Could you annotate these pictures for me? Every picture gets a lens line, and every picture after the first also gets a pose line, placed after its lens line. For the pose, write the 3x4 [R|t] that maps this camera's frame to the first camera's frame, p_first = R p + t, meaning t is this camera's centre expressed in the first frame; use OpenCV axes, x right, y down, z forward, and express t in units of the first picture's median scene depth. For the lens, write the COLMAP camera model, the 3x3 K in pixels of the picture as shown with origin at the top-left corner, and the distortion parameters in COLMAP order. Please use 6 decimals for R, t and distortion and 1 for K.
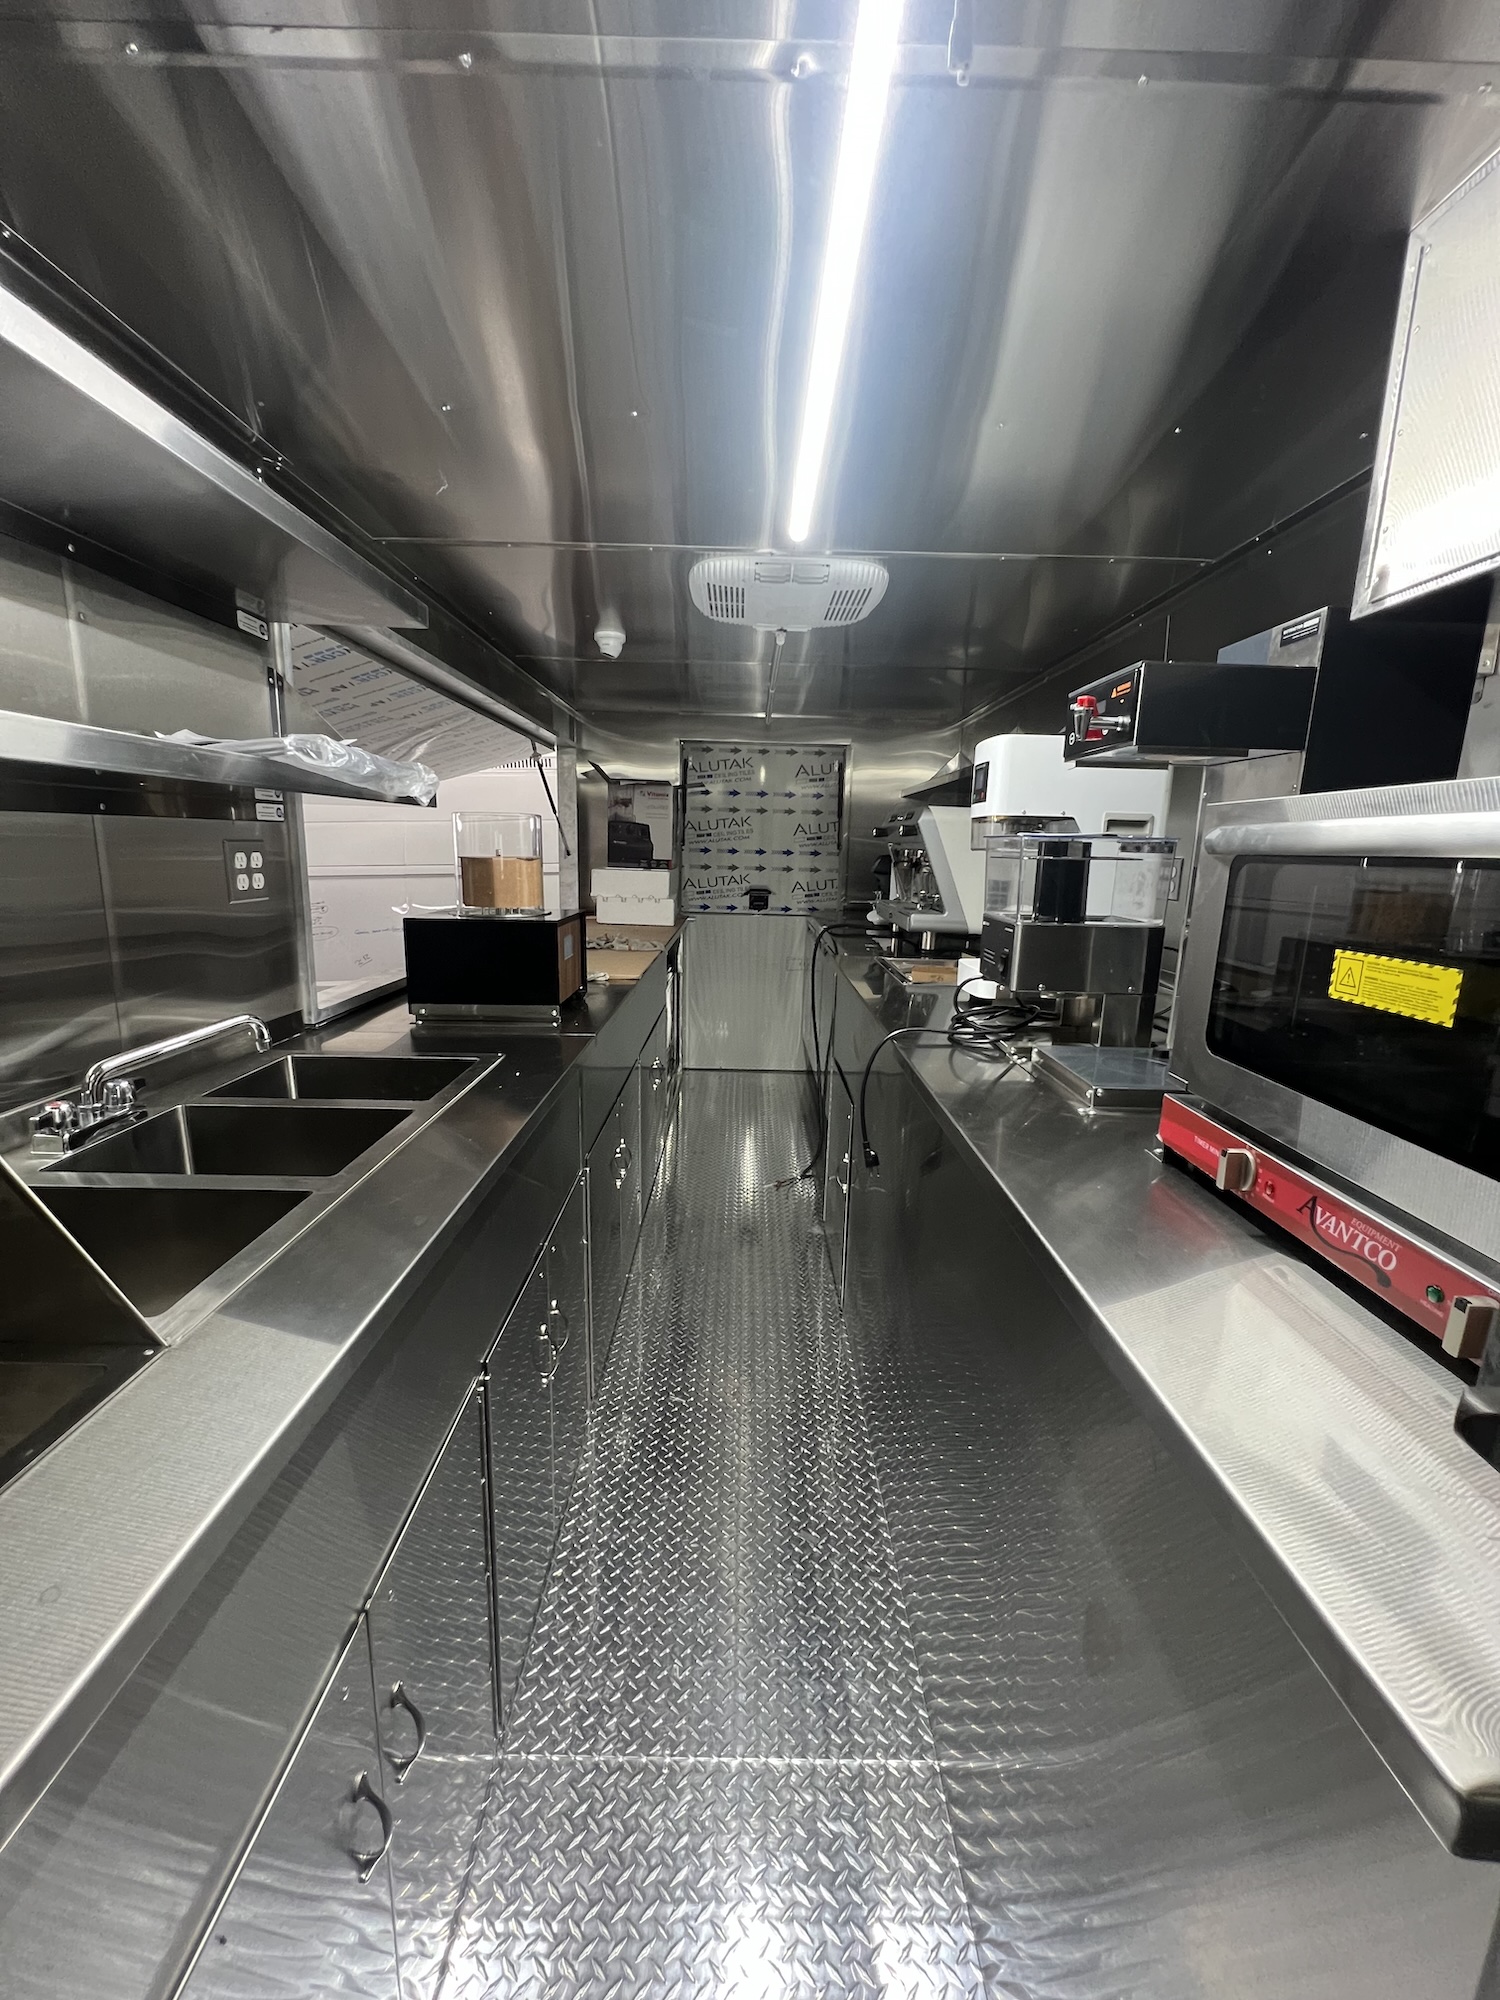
lens RADIAL K [[802.4, 0, 753.8], [0, 802.4, 1005.8], [0, 0, 1]] dist [-0.002654, 0.000853]
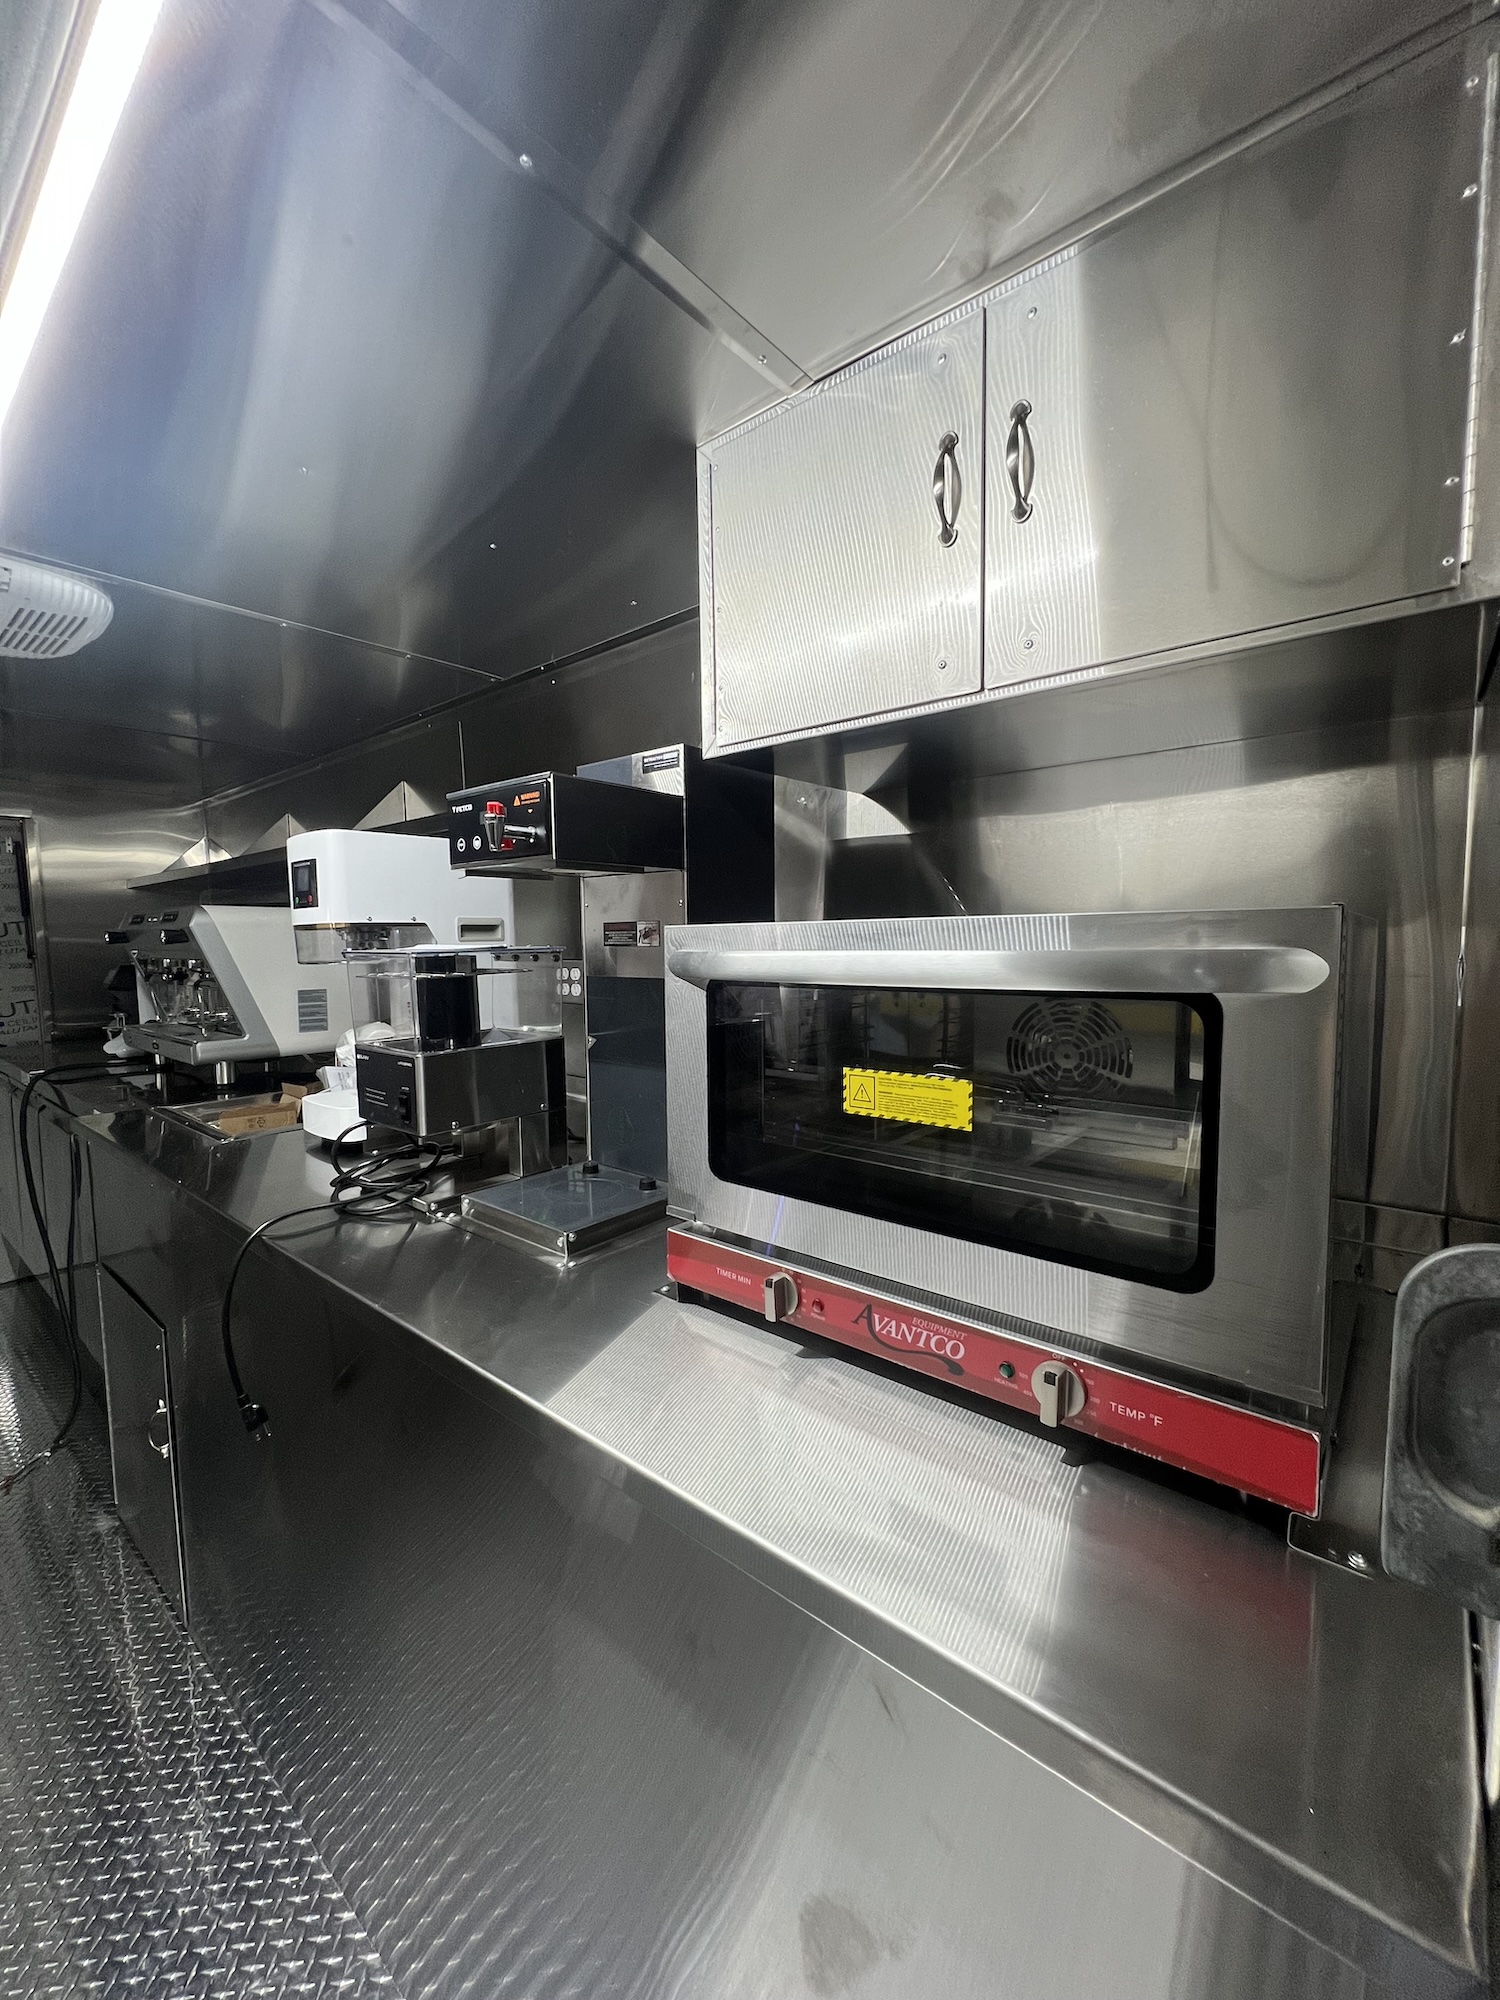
lens RADIAL K [[802.4, 0, 754.2], [0, 802.4, 1003.7], [0, 0, 1]] dist [-0.002654, 0.000853]
pose [[0.645314, -0.098617, 0.757525, -0.091446], [0.178325, 0.983683, -0.023851, -0.094609], [-0.742812, 0.150477, 0.652370, 0.243035]]
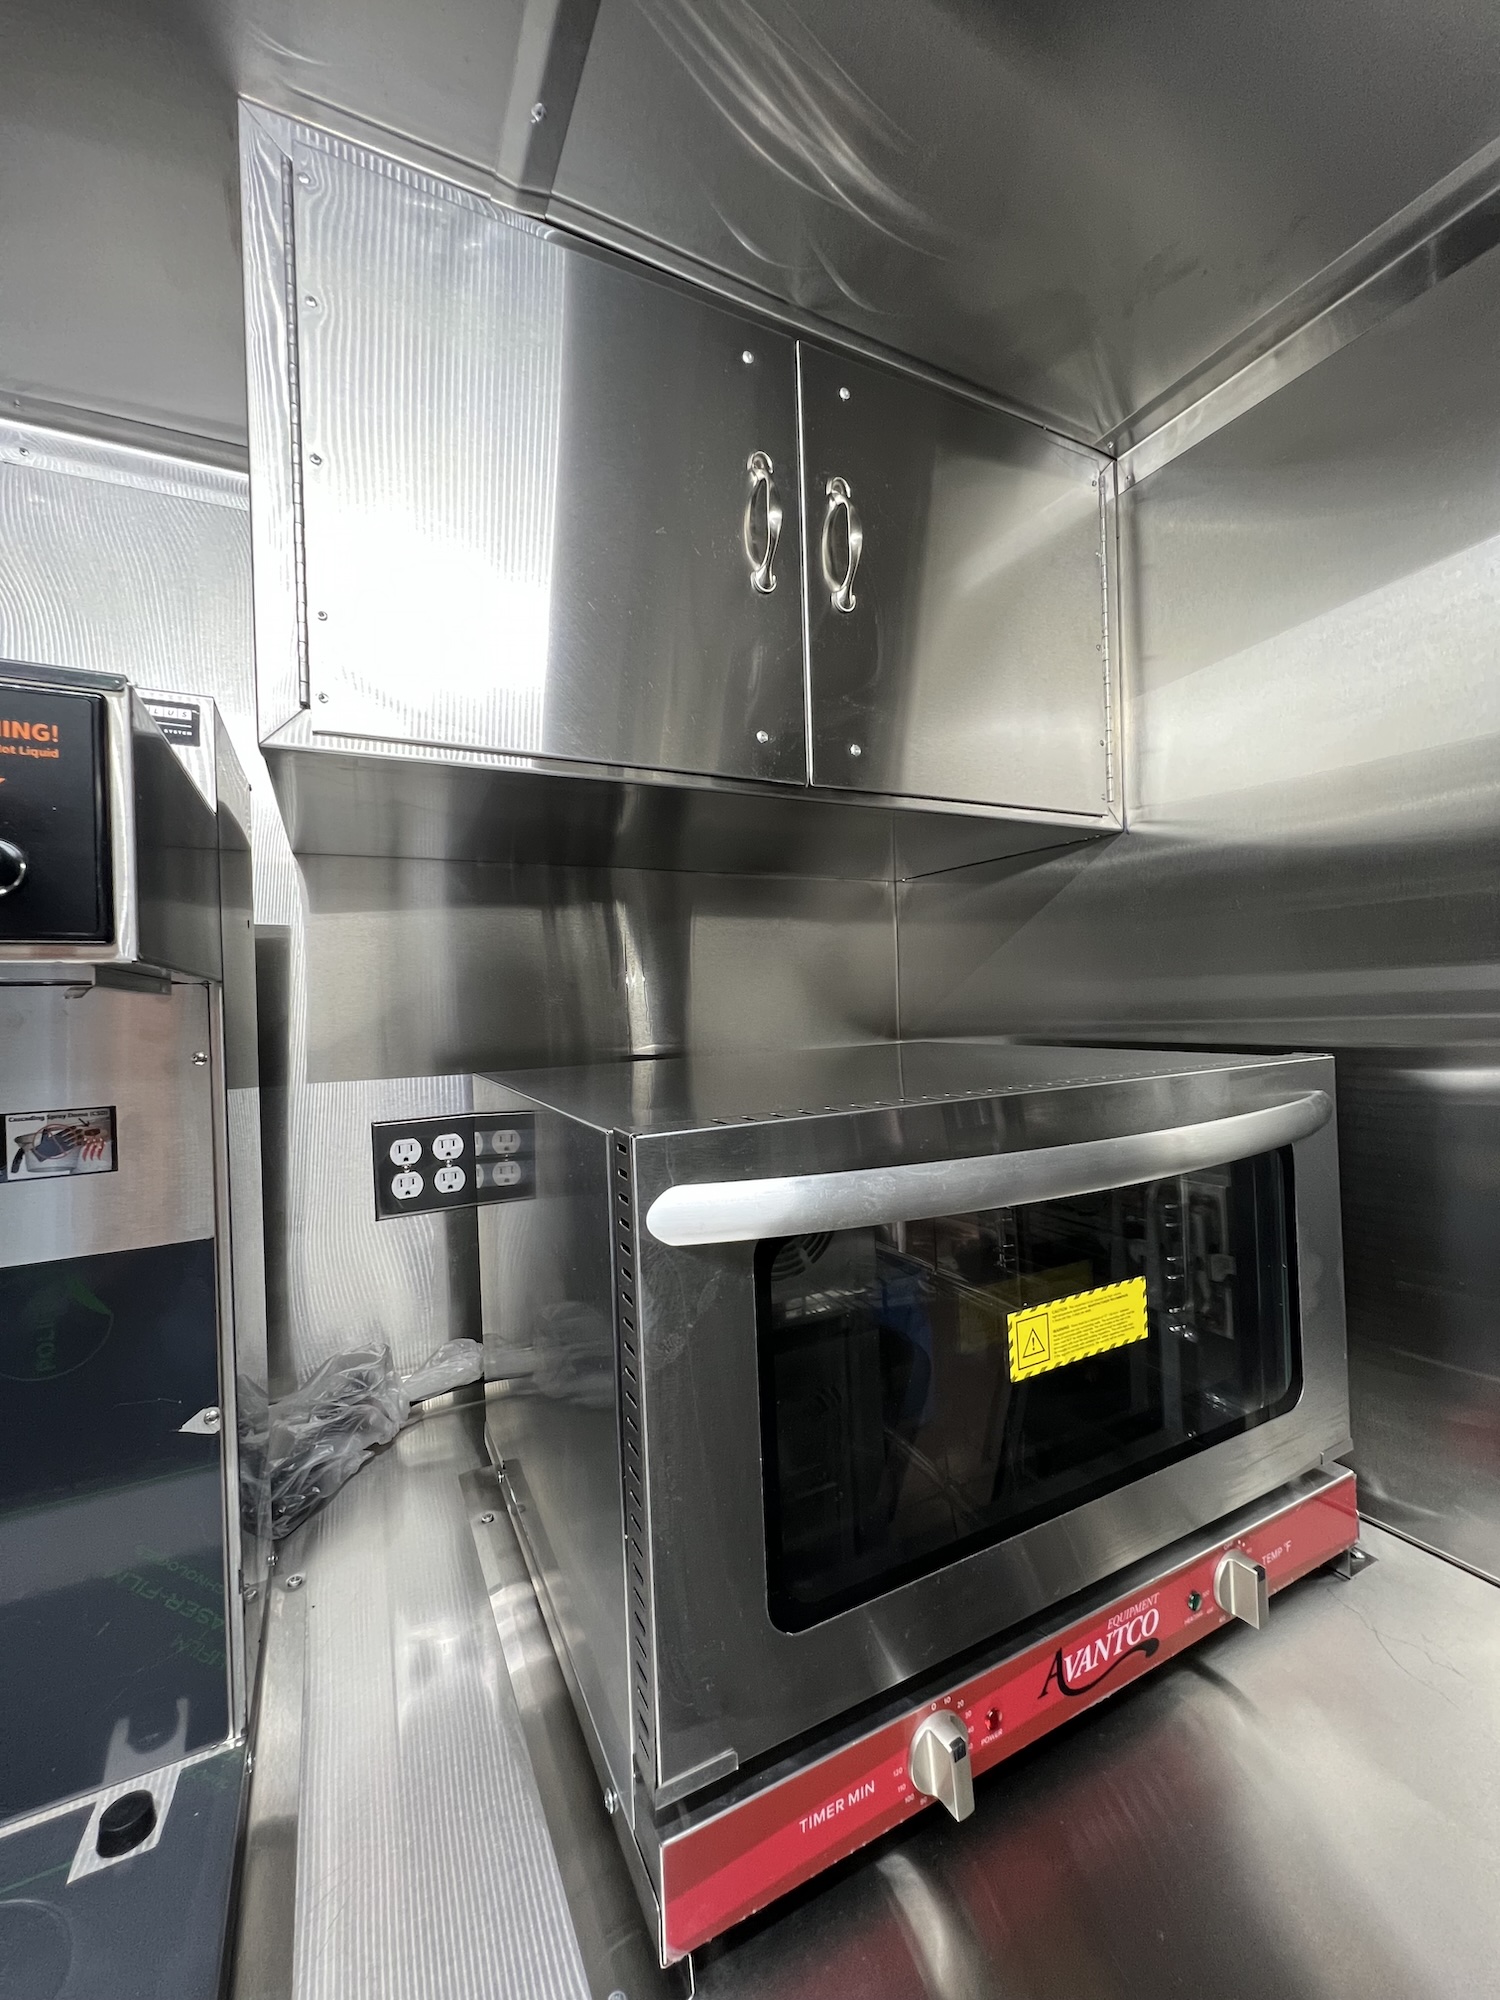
lens RADIAL K [[801.0, 0, 756.1], [0, 801.0, 1012.5], [0, 0, 1]] dist [0.002985, 0.000163]
pose [[-0.443278, -0.022426, 0.896103, 0.126841], [0.197799, 0.972598, 0.122186, -0.290621], [-0.874288, 0.231411, -0.426696, 0.907918]]
